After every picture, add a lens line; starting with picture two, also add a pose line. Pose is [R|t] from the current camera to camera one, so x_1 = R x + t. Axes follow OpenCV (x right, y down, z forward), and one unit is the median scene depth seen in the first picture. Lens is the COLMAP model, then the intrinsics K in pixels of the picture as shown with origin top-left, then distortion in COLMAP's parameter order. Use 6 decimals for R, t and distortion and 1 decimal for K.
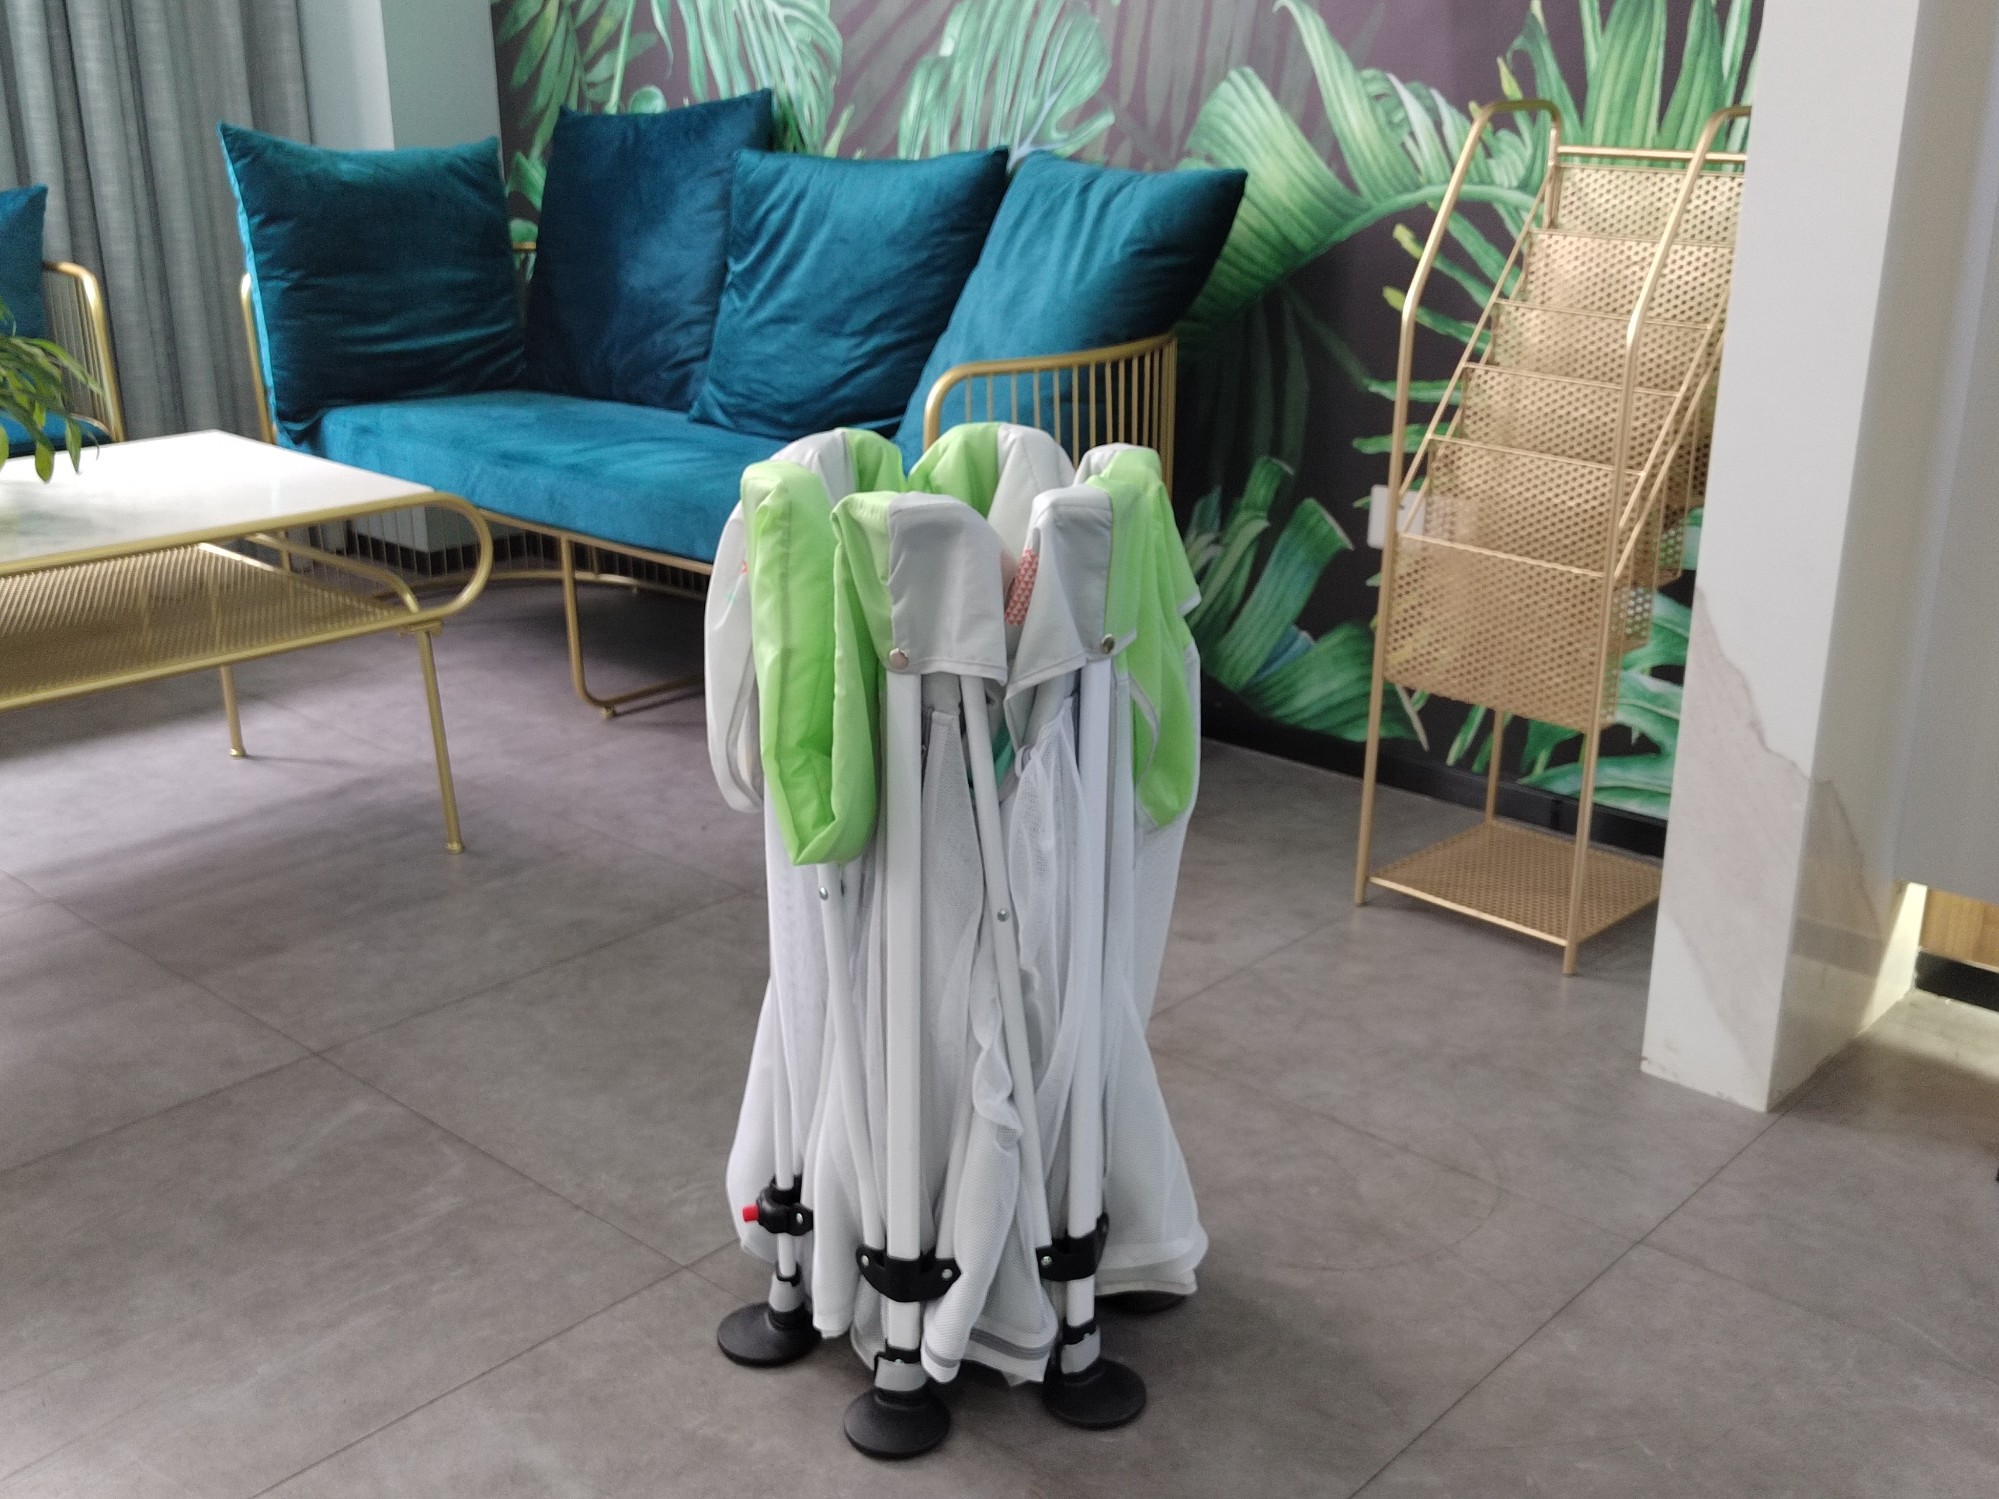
lens RADIAL K [[2097.1, 0, 1017.1], [0, 2097.1, 758.8], [0, 0, 1]] dist [0.029599, 0.000000]
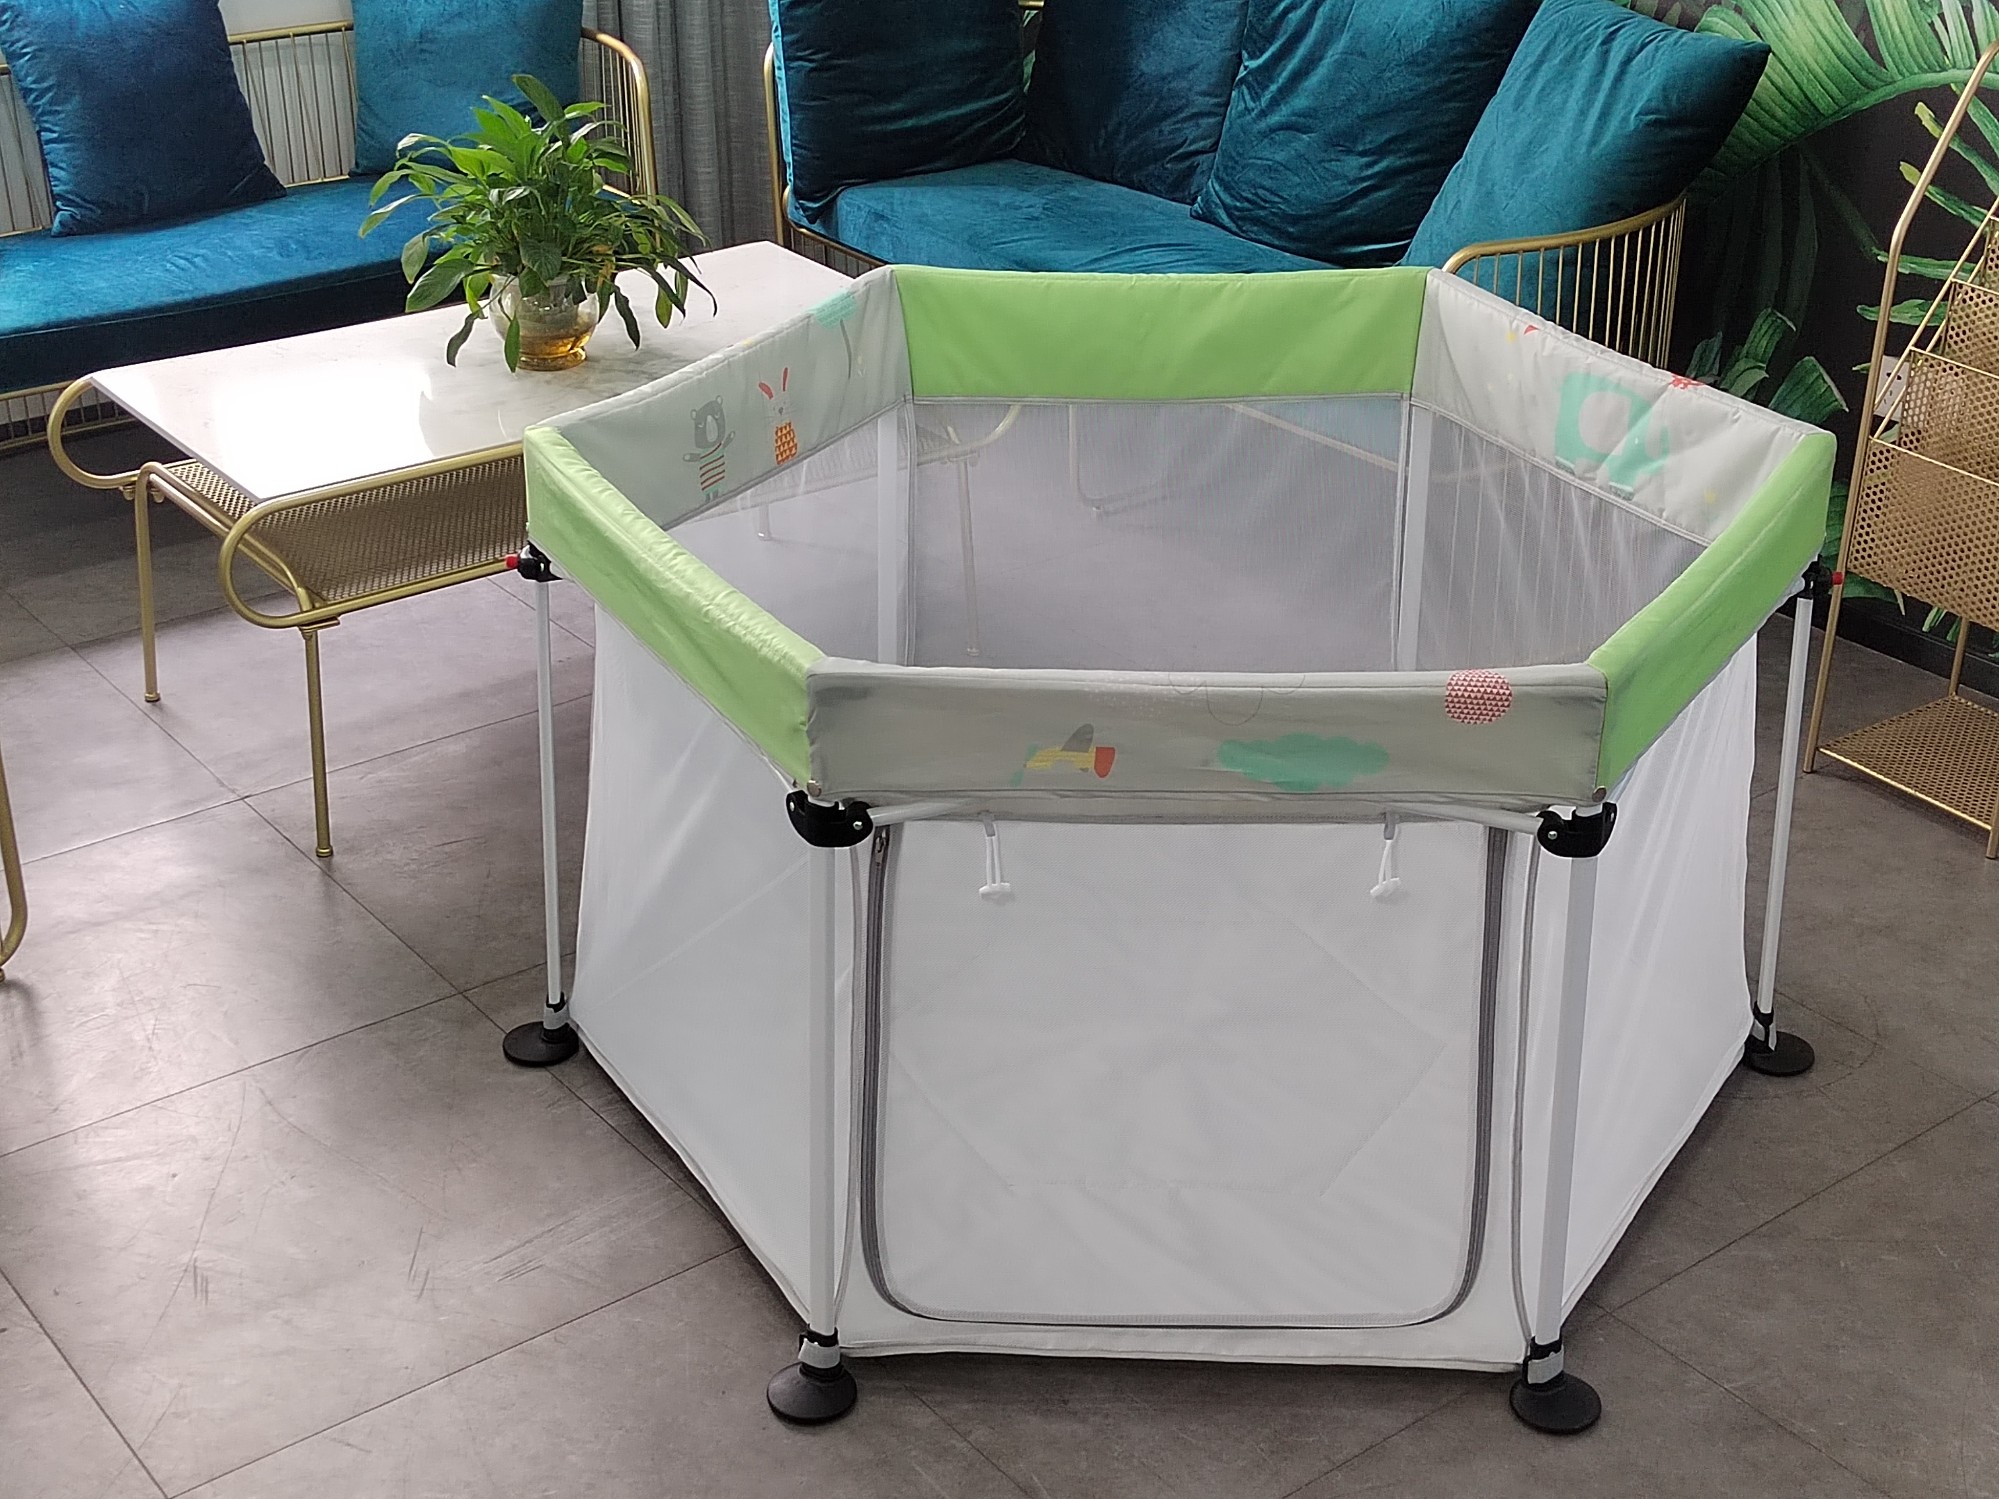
lens RADIAL K [[2787.5, 0, 1016.2], [0, 2787.5, 761.8], [0, 0, 1]] dist [0.025077, 0.000000]
pose [[0.983690, 0.078231, -0.161971, -0.002961], [-0.056015, 0.988923, 0.137454, -0.089377], [0.170930, -0.126139, 0.977175, -0.378536]]
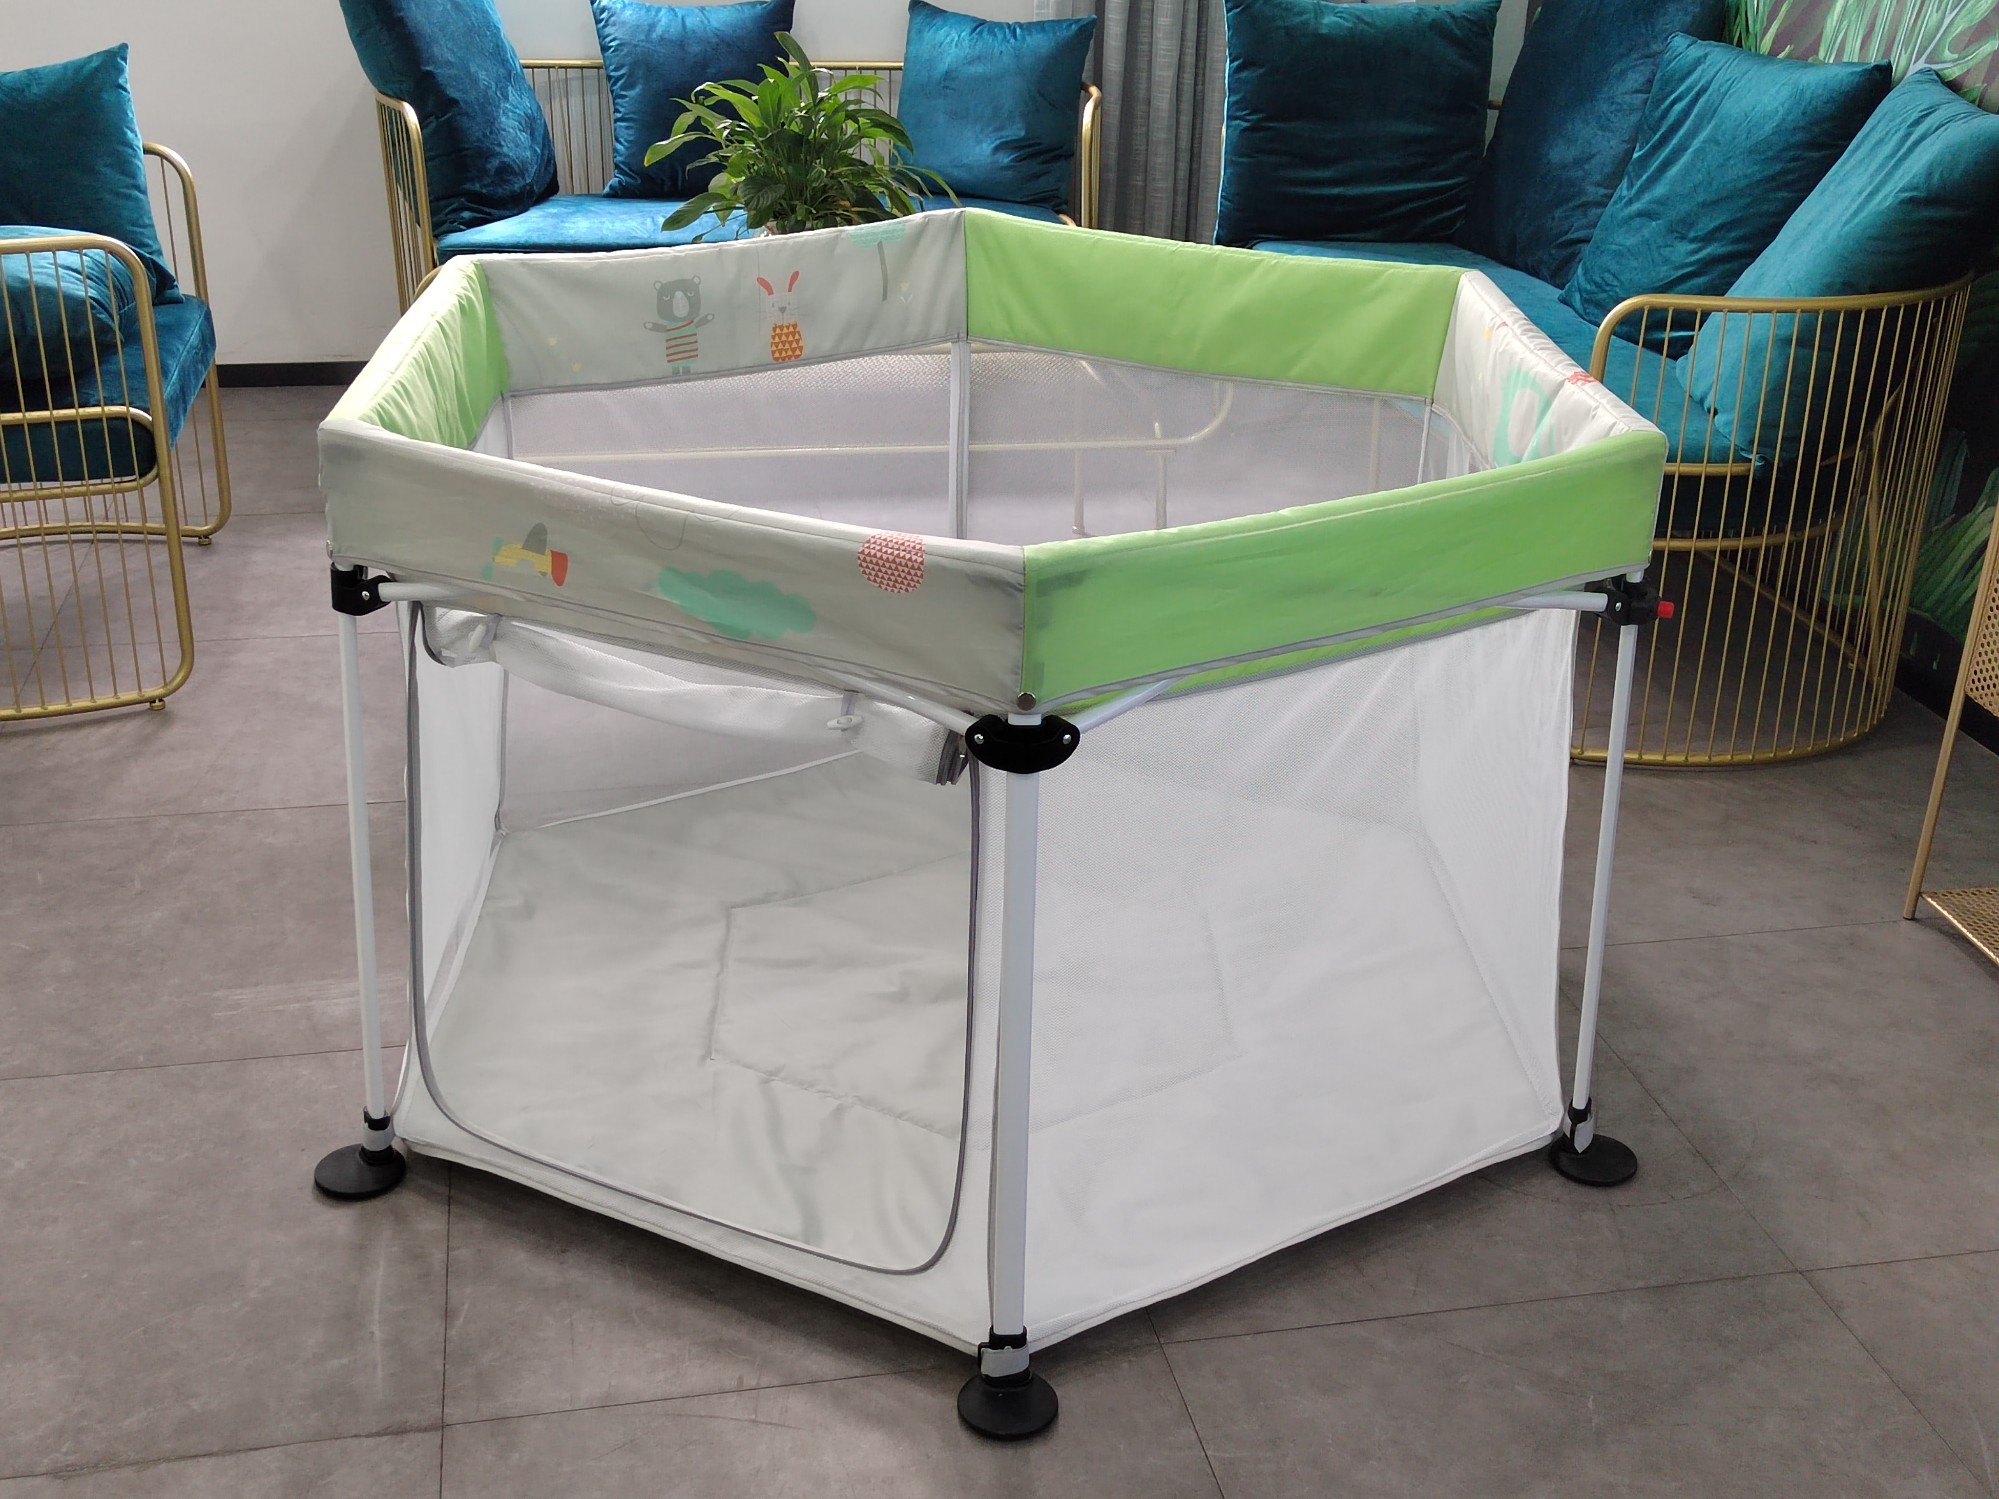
lens RADIAL K [[2277.5, 0, 1003.2], [0, 2277.5, 760.1], [0, 0, 1]] dist [0.030759, 0.000000]
pose [[0.801357, 0.258171, -0.539606, 0.310229], [-0.215413, 0.966097, 0.142318, -0.049104], [0.558054, 0.002191, 0.829802, -0.075987]]
